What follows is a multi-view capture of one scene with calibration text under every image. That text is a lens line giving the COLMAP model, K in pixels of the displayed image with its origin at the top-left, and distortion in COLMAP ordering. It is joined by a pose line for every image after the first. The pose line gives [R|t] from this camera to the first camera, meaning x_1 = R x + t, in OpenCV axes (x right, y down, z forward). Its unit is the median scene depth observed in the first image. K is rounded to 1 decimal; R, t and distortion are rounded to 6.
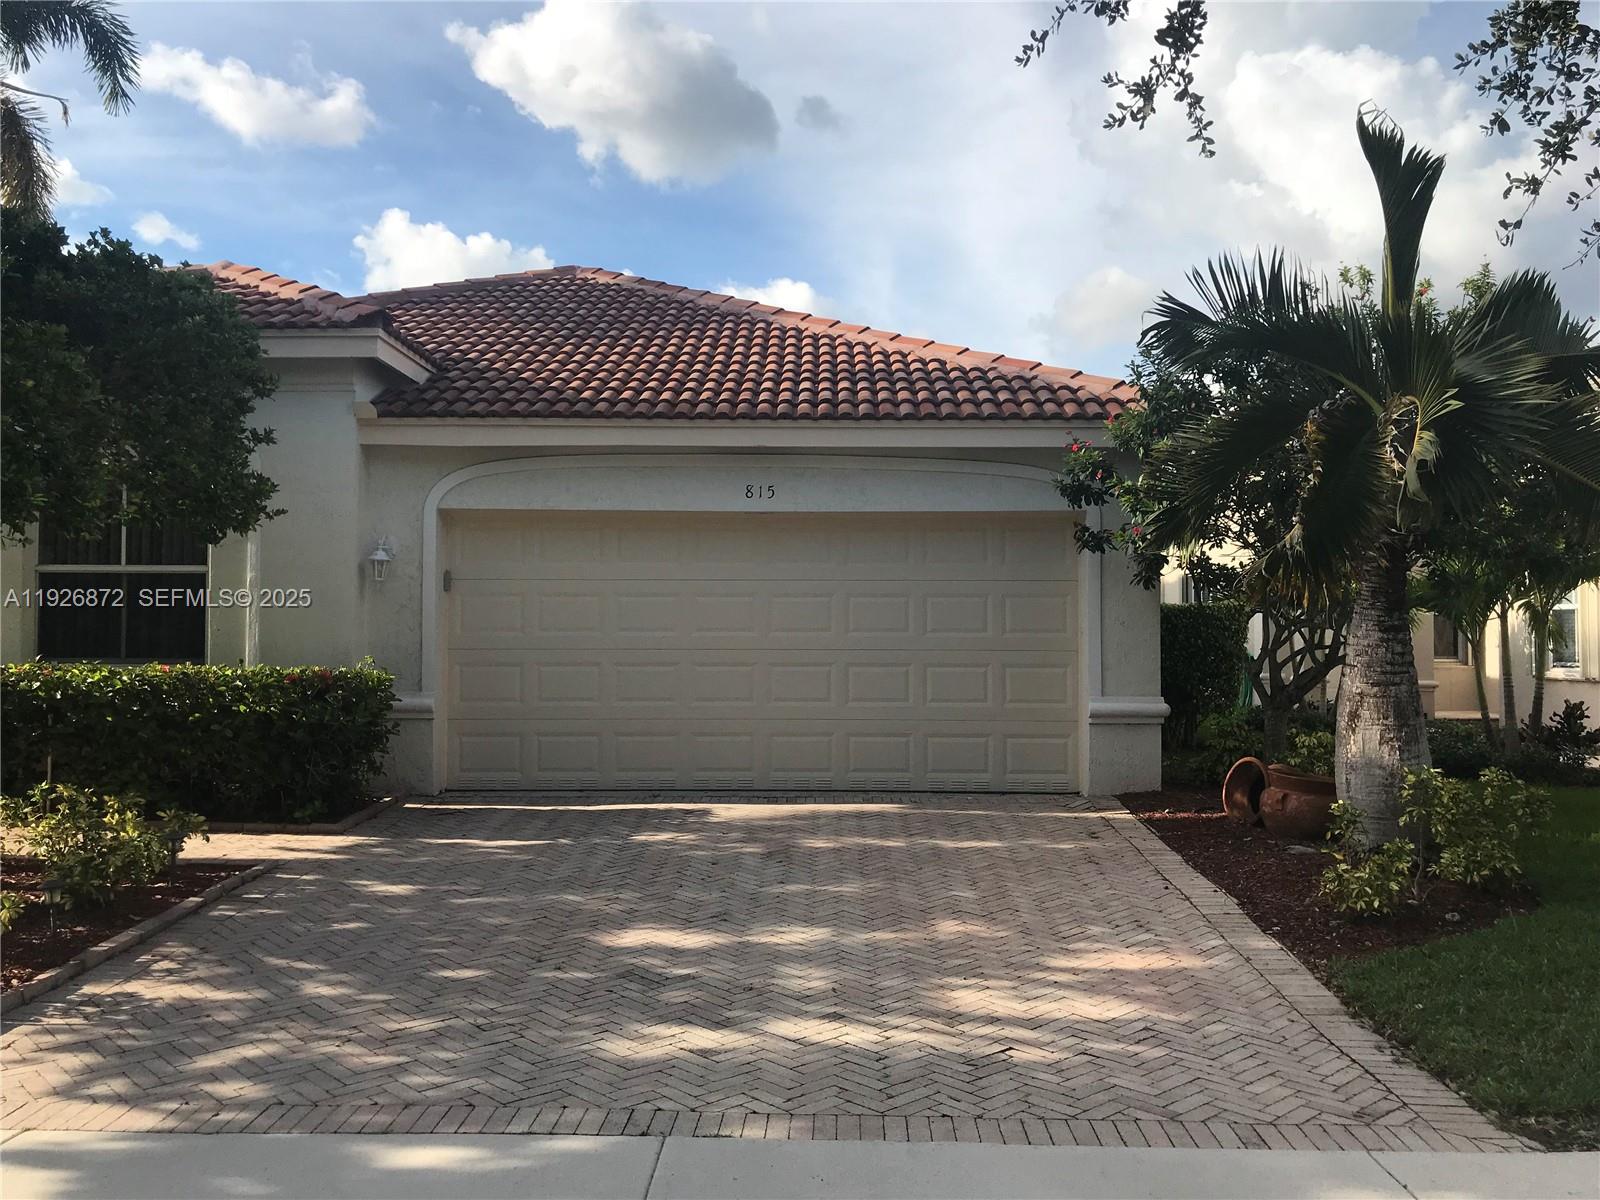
lens RADIAL K [[1318.1, 0, 800.0], [0, 1318.1, 600.0], [0, 0, 1]] dist [0.030951, -0.037883]
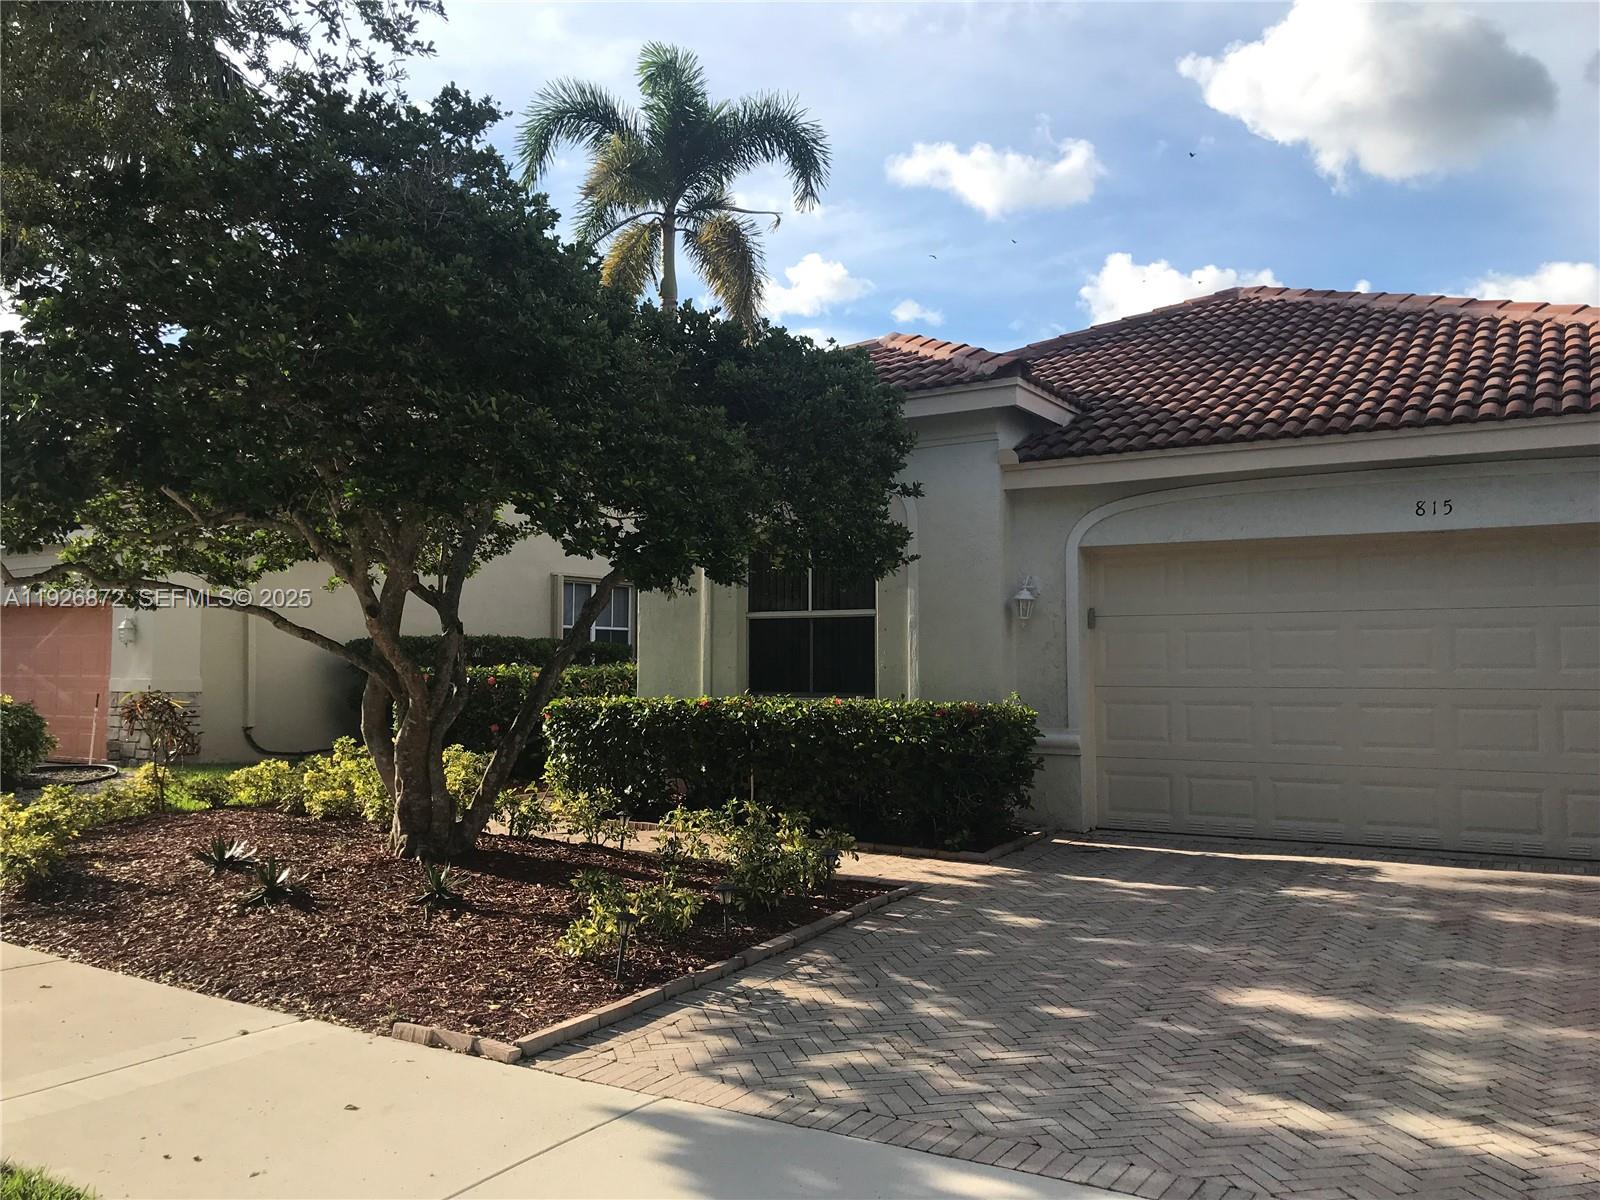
lens RADIAL K [[1323.8, 0, 792.4], [0, 1323.8, 580.1], [0, 0, 1]] dist [0.045900, -0.060093]
pose [[0.863843, -0.036469, -0.502440, 0.064608], [0.014430, 0.998758, -0.047685, 0.002406], [0.503555, 0.033942, 0.863296, 0.018199]]
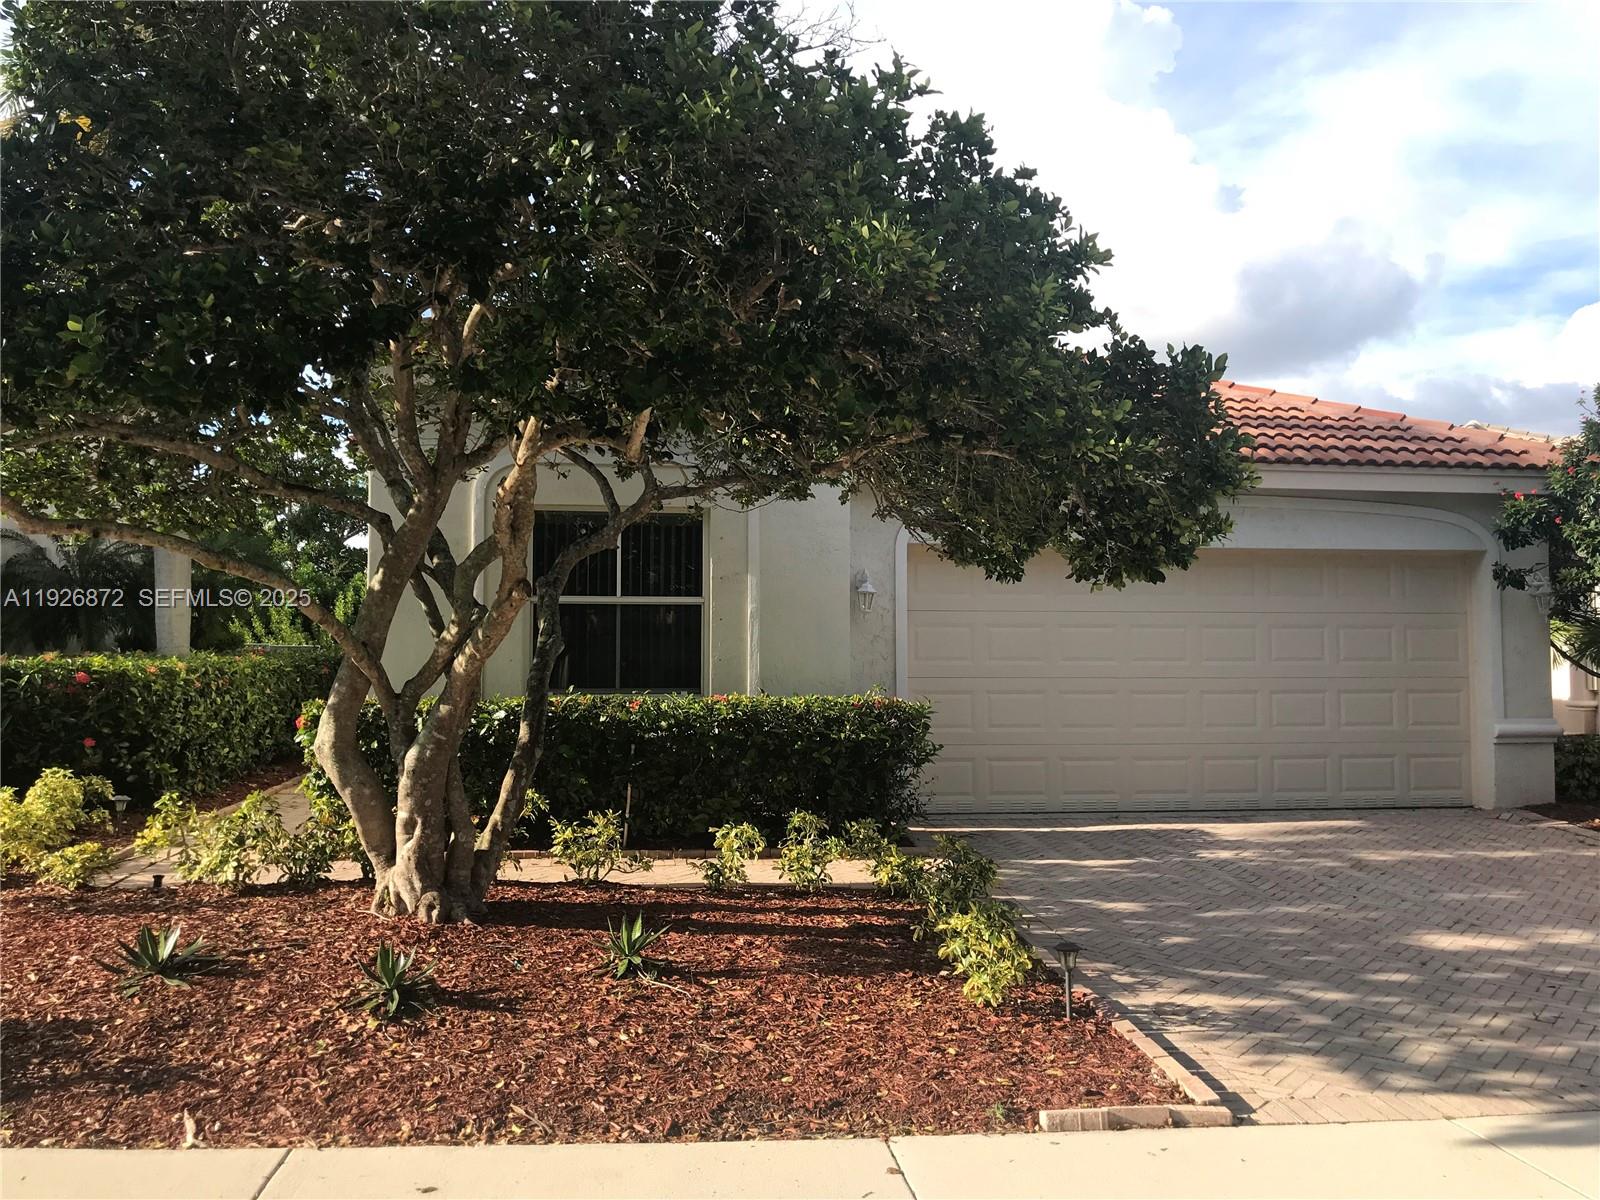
lens RADIAL K [[1318.1, 0, 800.0], [0, 1318.1, 600.0], [0, 0, 1]] dist [0.030951, -0.037883]
pose [[0.989946, 0.003547, 0.141402, -0.714748], [-0.000892, 0.999822, -0.018831, -0.006478], [-0.141443, 0.018516, 0.989773, -0.015650]]
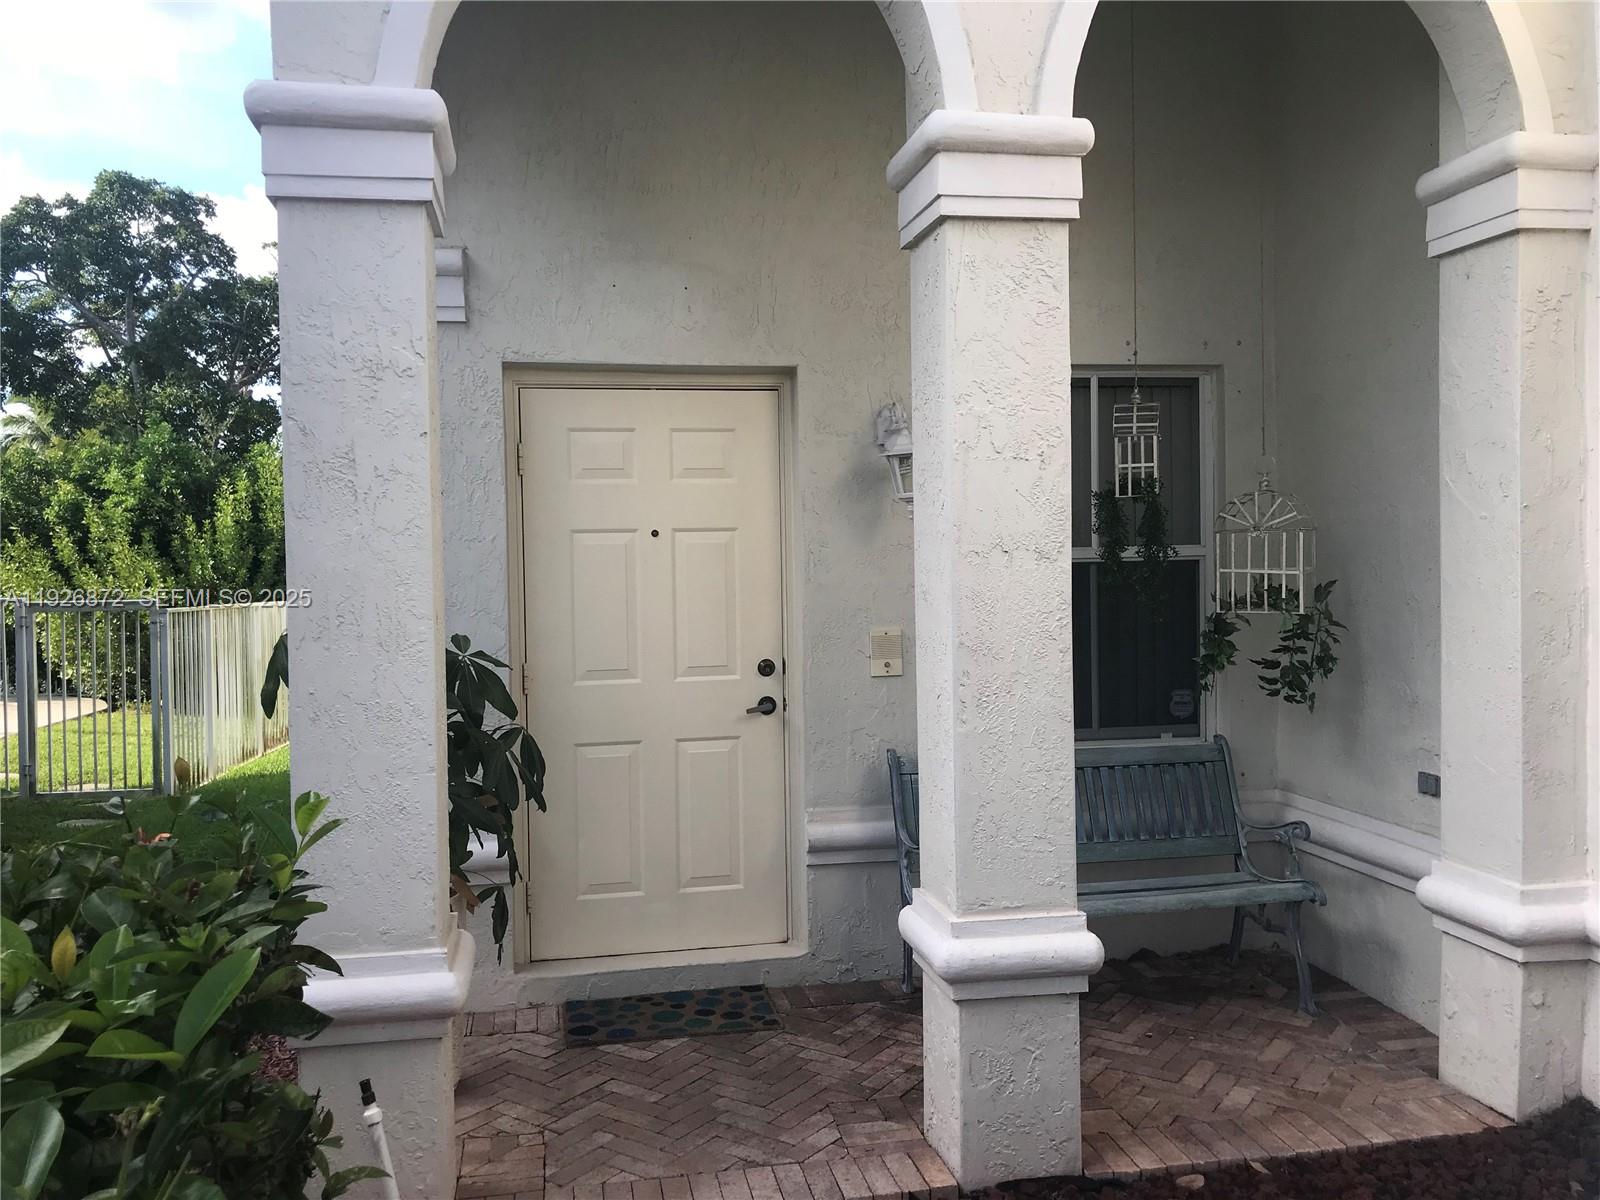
lens RADIAL K [[1301.6, 0, 799.0], [0, 1301.6, 572.5], [0, 0, 1]] dist [0.030350, 0.003929]
pose [[0.977155, -0.021761, 0.211410, -1.107705], [0.015269, 0.999362, 0.032294, -0.010910], [-0.211977, -0.028329, 0.976864, 2.031811]]
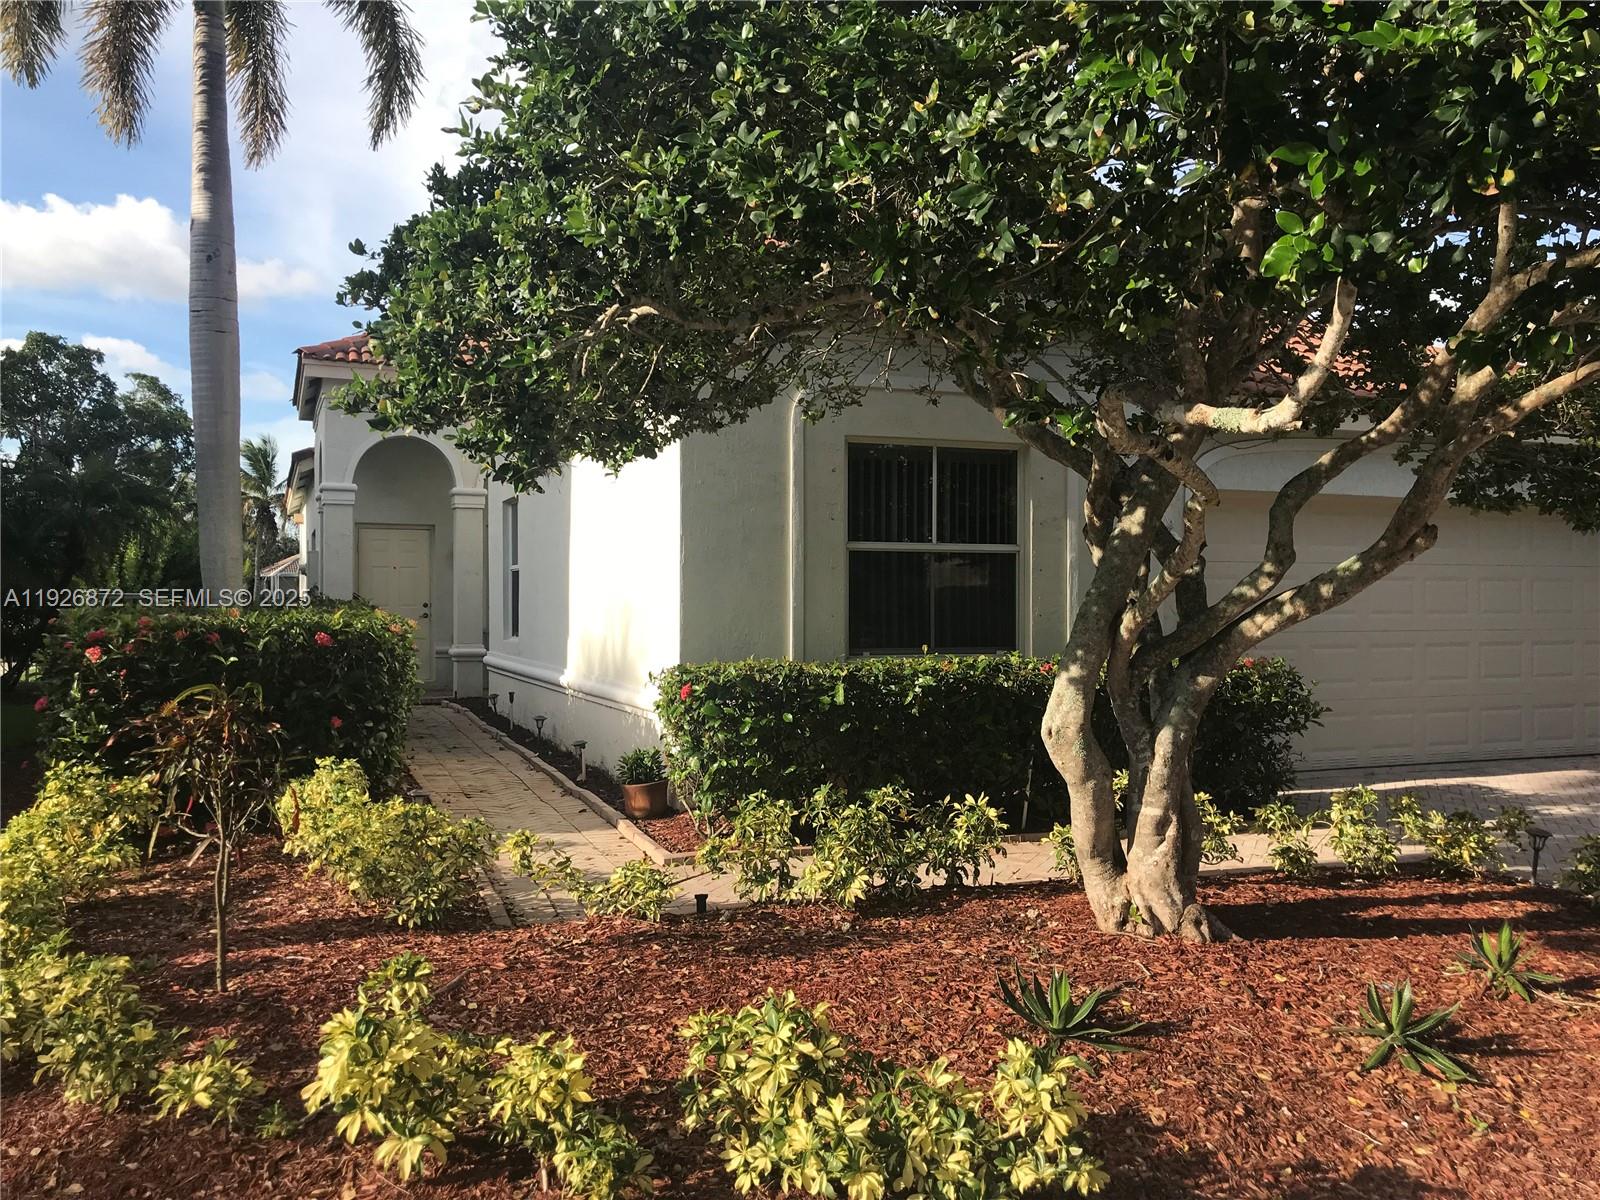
lens RADIAL K [[1318.1, 0, 800.0], [0, 1318.1, 600.0], [0, 0, 1]] dist [0.030951, -0.037883]
pose [[0.917285, -0.000380, 0.398232, -1.306110], [-0.008169, 0.999771, 0.019769, -0.006748], [-0.398148, -0.021387, 0.917072, 0.316874]]
